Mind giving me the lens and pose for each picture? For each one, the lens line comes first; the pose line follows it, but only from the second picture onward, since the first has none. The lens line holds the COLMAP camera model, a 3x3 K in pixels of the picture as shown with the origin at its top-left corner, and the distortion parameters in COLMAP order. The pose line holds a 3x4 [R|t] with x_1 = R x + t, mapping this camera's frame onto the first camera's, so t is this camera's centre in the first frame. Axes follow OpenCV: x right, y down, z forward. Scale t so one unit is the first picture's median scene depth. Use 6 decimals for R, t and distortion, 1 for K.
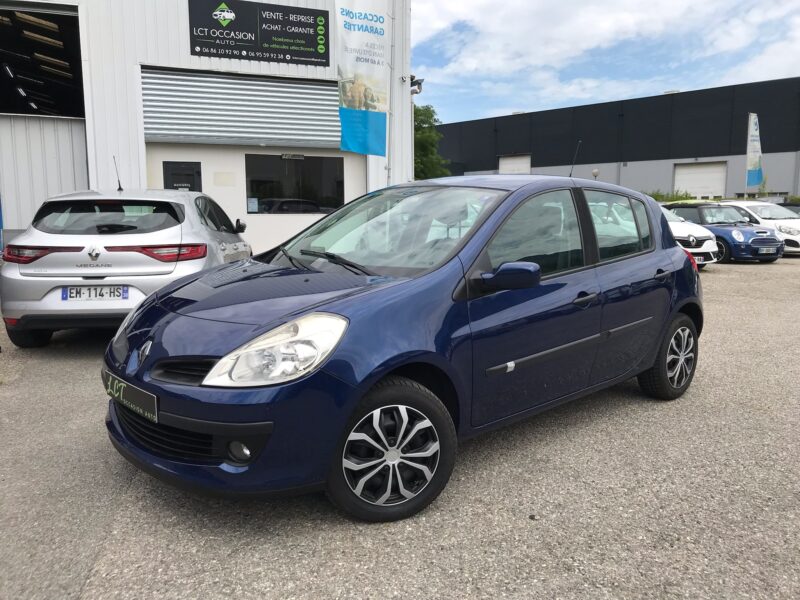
lens RADIAL K [[659.0, 0, 395.4], [0, 659.0, 303.2], [0, 0, 1]] dist [0.018103, 0.000958]
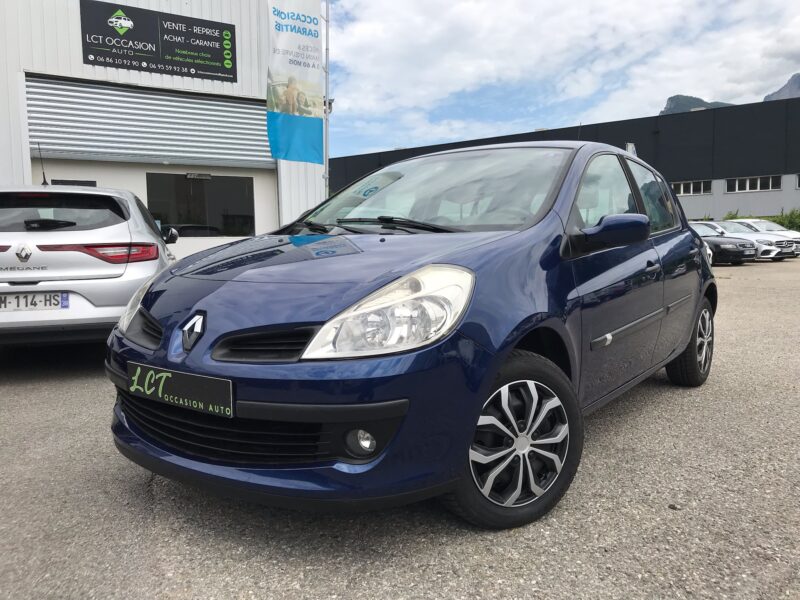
lens RADIAL K [[659.0, 0, 396.4], [0, 659.0, 303.0], [0, 0, 1]] dist [0.018103, 0.000958]
pose [[0.983395, -0.032966, 0.178459, -0.089166], [0.042696, 0.997788, -0.050953, 0.028591], [-0.176385, 0.057727, 0.982627, 0.067143]]
